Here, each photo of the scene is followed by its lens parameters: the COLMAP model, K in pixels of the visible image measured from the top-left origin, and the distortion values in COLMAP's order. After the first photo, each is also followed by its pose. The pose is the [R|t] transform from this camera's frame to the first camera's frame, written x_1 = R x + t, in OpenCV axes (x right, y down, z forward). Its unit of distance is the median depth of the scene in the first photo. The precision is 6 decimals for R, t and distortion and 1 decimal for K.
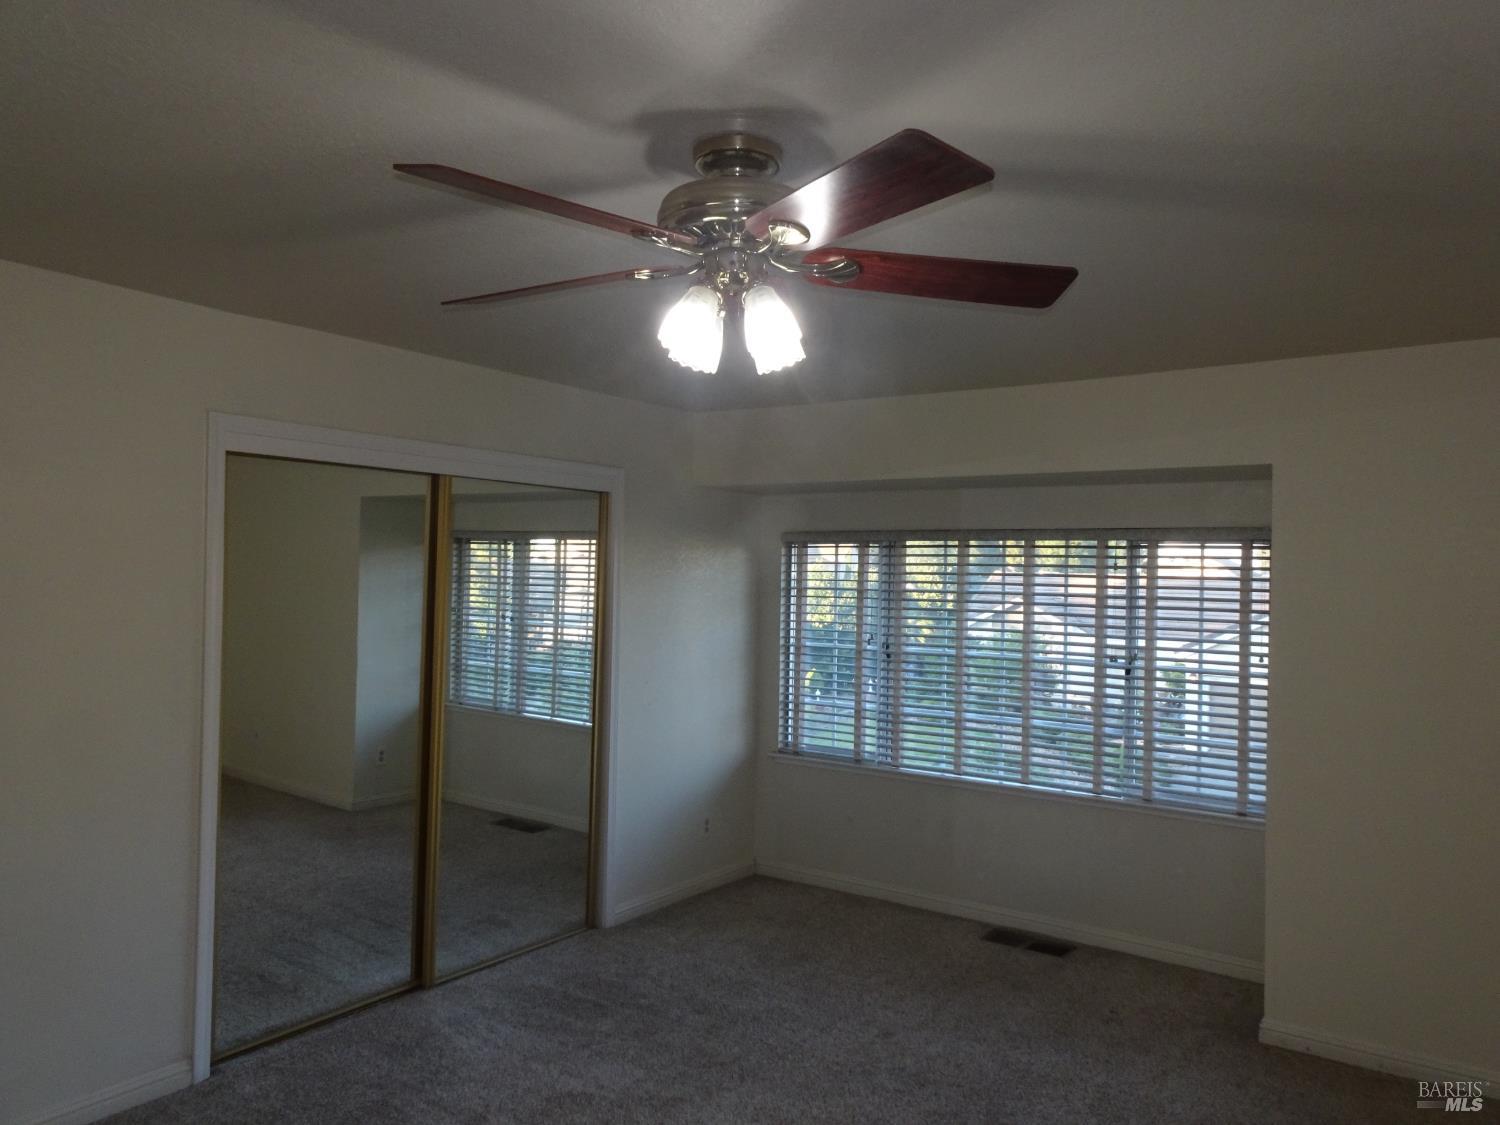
lens RADIAL K [[1072.8, 0, 743.2], [0, 1072.8, 557.3], [0, 0, 1]] dist [0.008017, 0.000247]
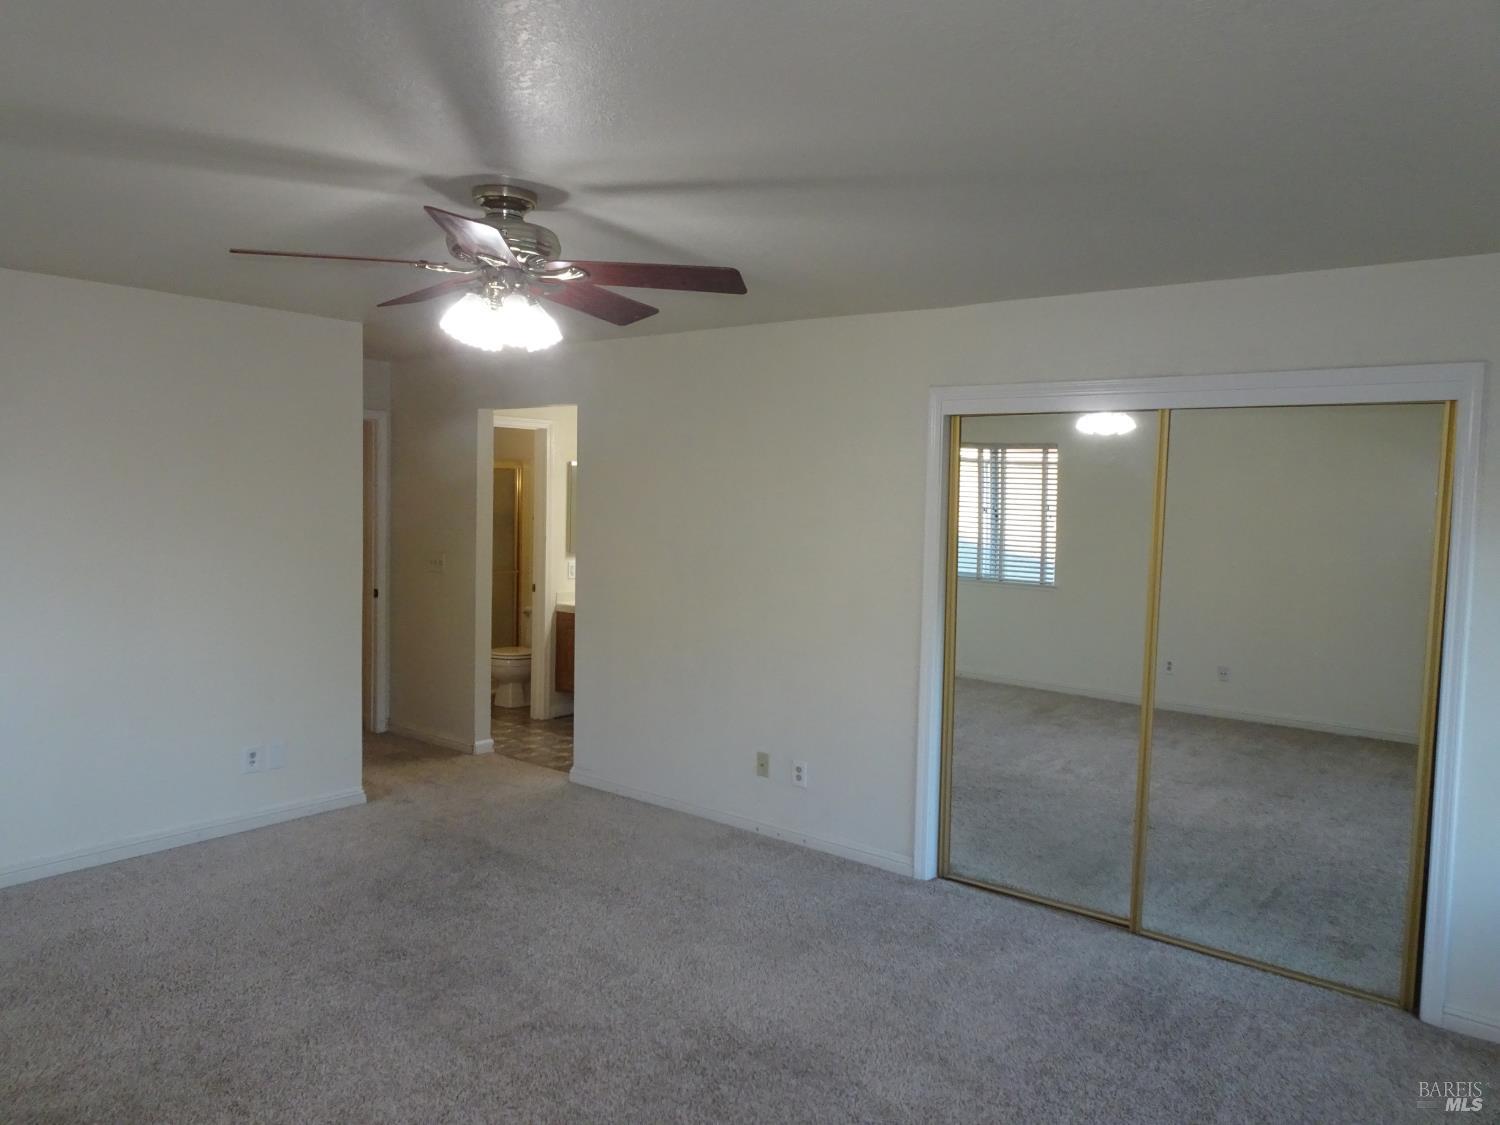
lens RADIAL K [[1072.8, 0, 746.2], [0, 1072.8, 561.9], [0, 0, 1]] dist [0.008017, 0.000247]
pose [[-0.081784, 0.035949, -0.996002, 0.636612], [-0.008545, 0.999287, 0.036770, 0.026018], [0.996613, 0.011518, -0.081418, 0.655914]]
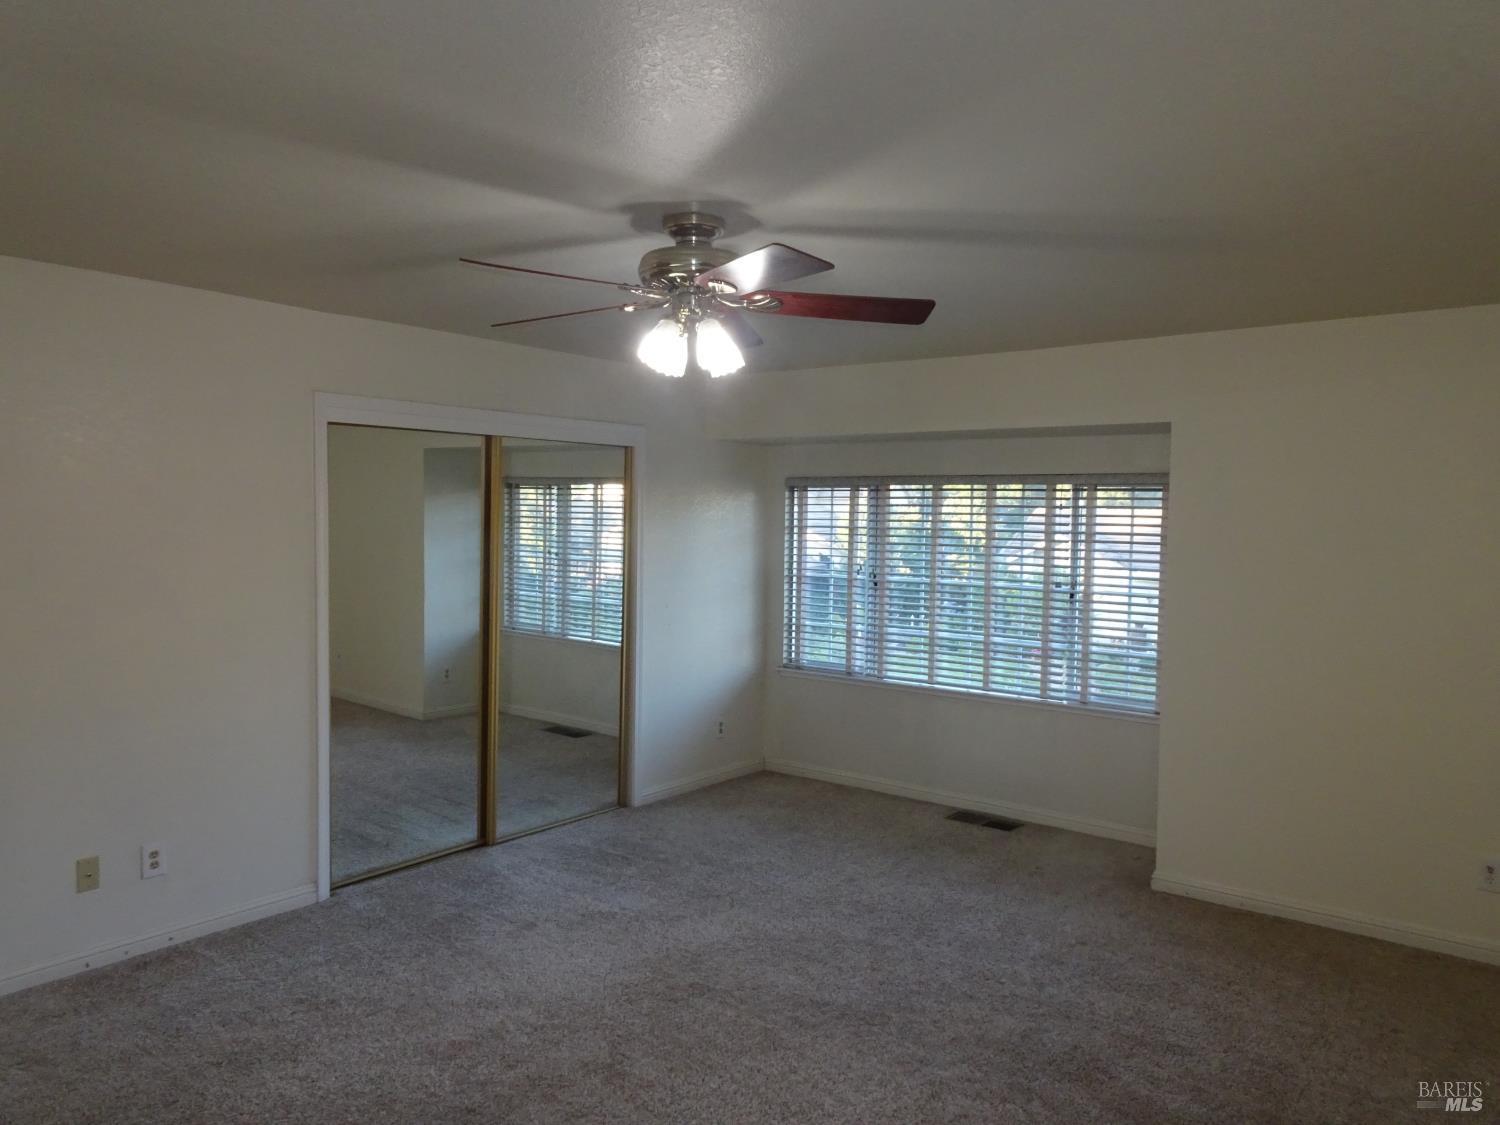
lens RADIAL K [[1072.8, 0, 741.1], [0, 1072.8, 555.1], [0, 0, 1]] dist [0.008017, 0.000247]
pose [[0.998799, -0.003183, -0.048901, 0.056111], [0.005889, 0.998453, 0.055292, -0.005946], [0.048650, -0.055513, 0.997272, -0.200450]]
